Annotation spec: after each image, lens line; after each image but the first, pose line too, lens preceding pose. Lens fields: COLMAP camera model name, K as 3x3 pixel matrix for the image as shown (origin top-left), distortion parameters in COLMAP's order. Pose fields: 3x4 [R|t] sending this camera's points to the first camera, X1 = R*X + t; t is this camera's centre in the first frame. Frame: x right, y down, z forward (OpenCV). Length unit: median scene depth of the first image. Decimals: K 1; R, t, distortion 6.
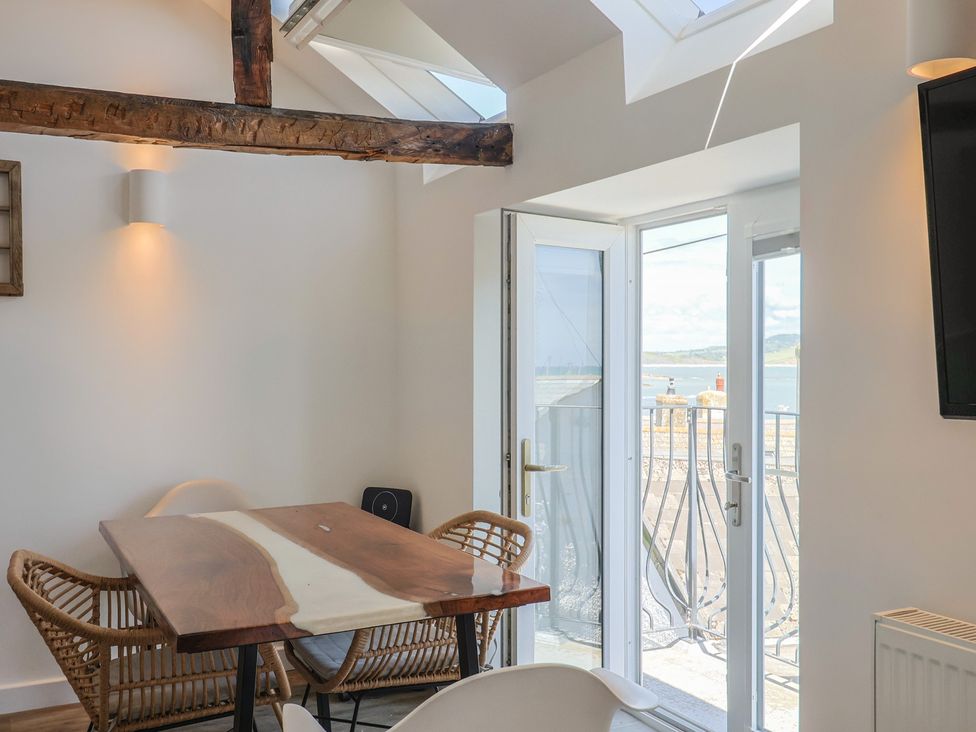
lens RADIAL K [[986.2, 0, 488.0], [0, 986.2, 372.9], [0, 0, 1]] dist [0.004217, -0.005081]
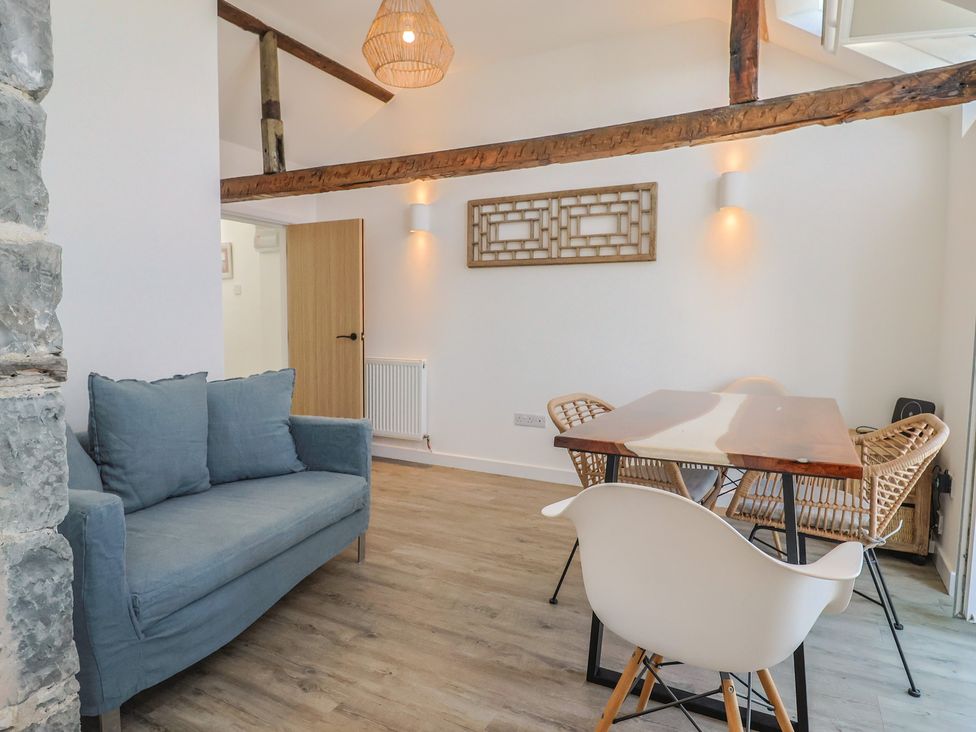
lens RADIAL K [[571.1, 0, 488.0], [0, 571.1, 366.0], [0, 0, 1]] dist [-0.003989, -0.003816]
pose [[0.573668, 0.070482, -0.816050, 0.243320], [-0.020391, 0.997211, 0.071794, 0.051984], [0.818834, -0.024546, 0.573505, 0.227971]]
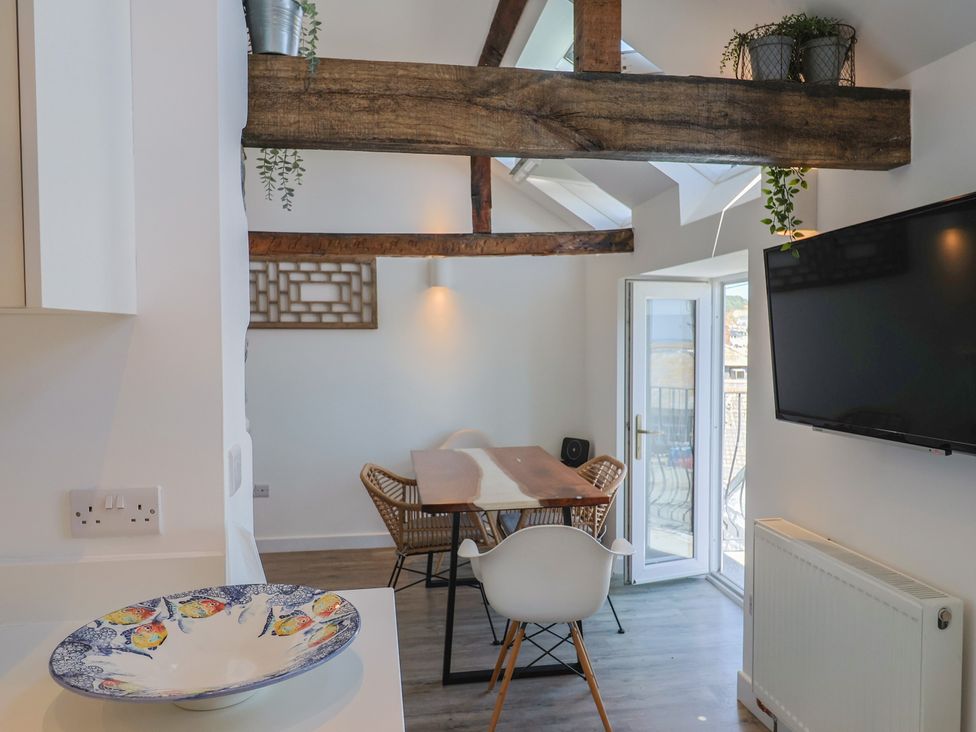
lens RADIAL K [[720.3, 0, 469.2], [0, 720.3, 369.8], [0, 0, 1]] dist [-0.001430, -0.002195]
pose [[0.939118, 0.010328, -0.343440, 0.210825], [0.000379, 0.999516, 0.031095, -0.054343], [0.343595, -0.029332, 0.938660, -0.295857]]
